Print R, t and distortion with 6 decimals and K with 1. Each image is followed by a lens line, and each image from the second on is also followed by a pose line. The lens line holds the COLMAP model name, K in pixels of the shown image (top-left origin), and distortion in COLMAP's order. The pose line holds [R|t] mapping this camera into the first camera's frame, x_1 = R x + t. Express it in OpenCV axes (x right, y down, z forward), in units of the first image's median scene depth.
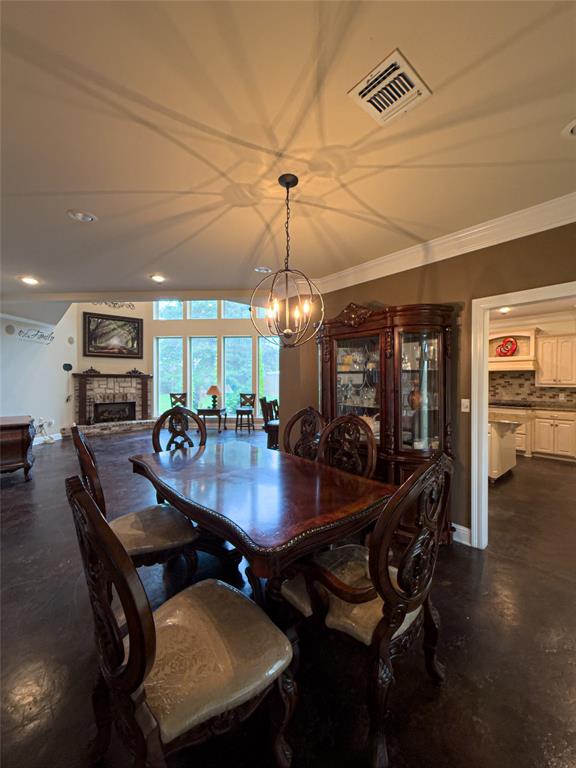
lens RADIAL K [[308.9, 0, 287.7], [0, 308.9, 382.2], [0, 0, 1]] dist [-0.000313, 0.000190]
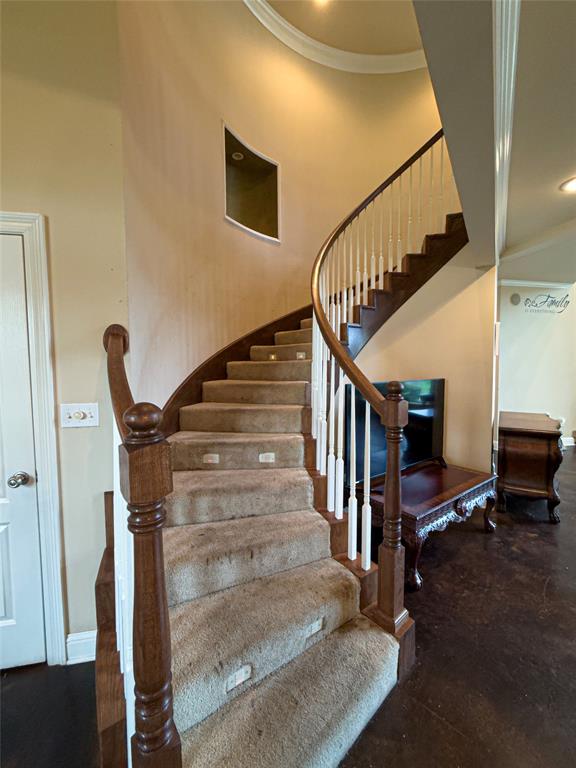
lens RADIAL K [[308.9, 0, 287.7], [0, 308.9, 382.2], [0, 0, 1]] dist [-0.000313, 0.000190]
pose [[0.262171, 0.047419, -0.963856, -0.225772], [0.006403, 0.998685, 0.050875, -0.001819], [0.965000, -0.019510, 0.261523, 0.183560]]
